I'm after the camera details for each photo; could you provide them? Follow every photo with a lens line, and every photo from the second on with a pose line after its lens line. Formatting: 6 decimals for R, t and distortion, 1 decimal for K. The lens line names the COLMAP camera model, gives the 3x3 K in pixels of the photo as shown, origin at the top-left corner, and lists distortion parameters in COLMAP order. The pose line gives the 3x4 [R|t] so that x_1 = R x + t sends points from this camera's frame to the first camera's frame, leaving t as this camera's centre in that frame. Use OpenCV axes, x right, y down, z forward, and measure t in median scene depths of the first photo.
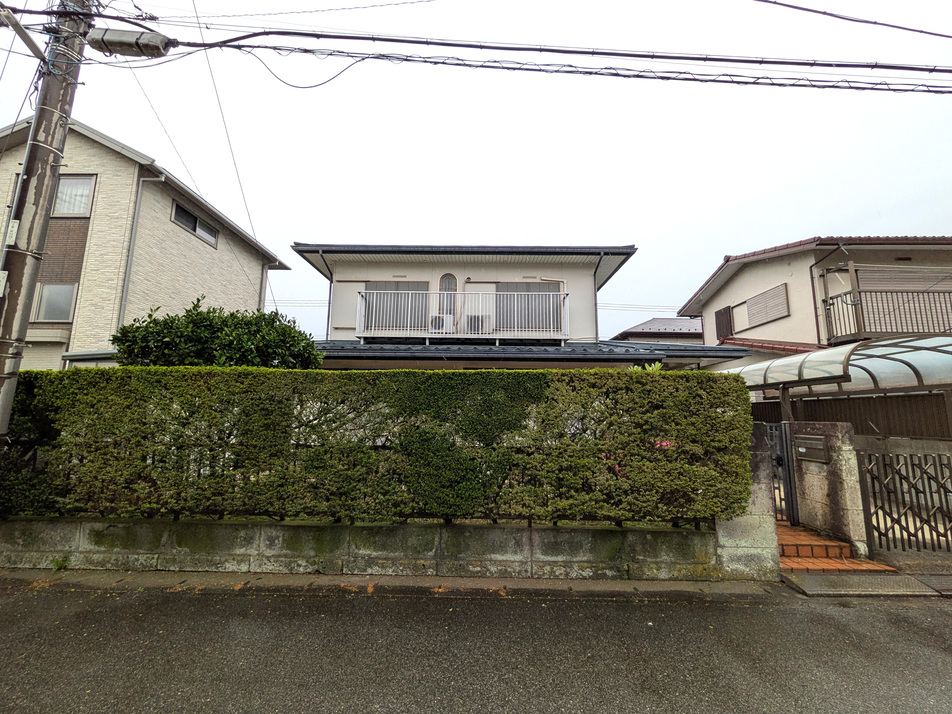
lens RADIAL K [[397.5, 0, 476.0], [0, 397.5, 357.0], [0, 0, 1]] dist [0.000571, 0.000413]
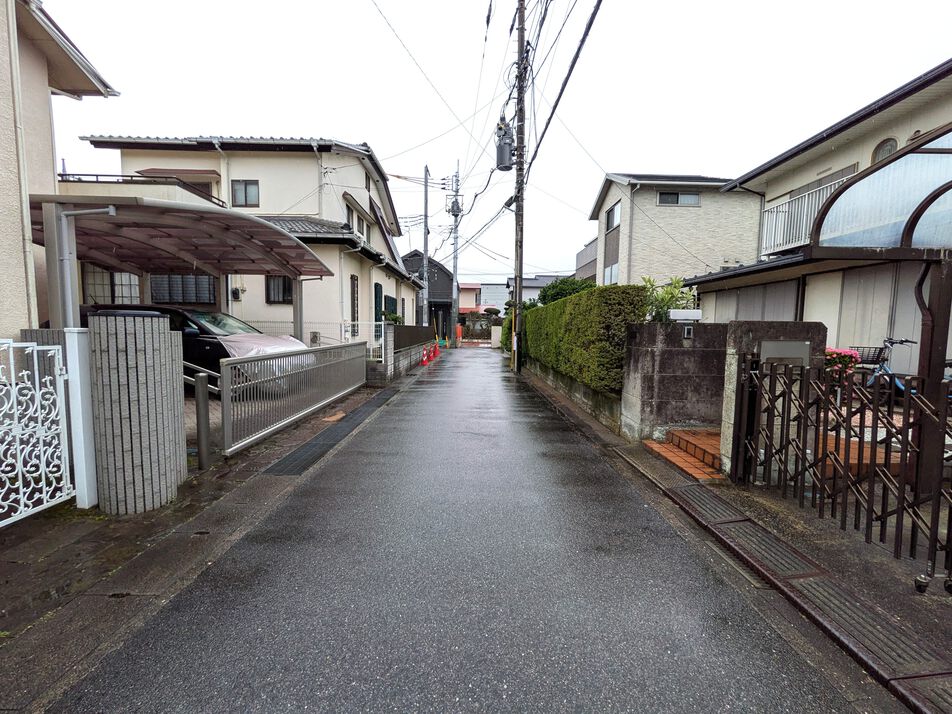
lens RADIAL K [[377.4, 0, 475.3], [0, 377.4, 355.8], [0, 0, 1]] dist [-0.001454, -0.000294]
pose [[0.020663, 0.061083, -0.997919, 0.743135], [0.131134, 0.989343, 0.063273, 0.052342], [0.991149, -0.132169, 0.012433, 0.203201]]
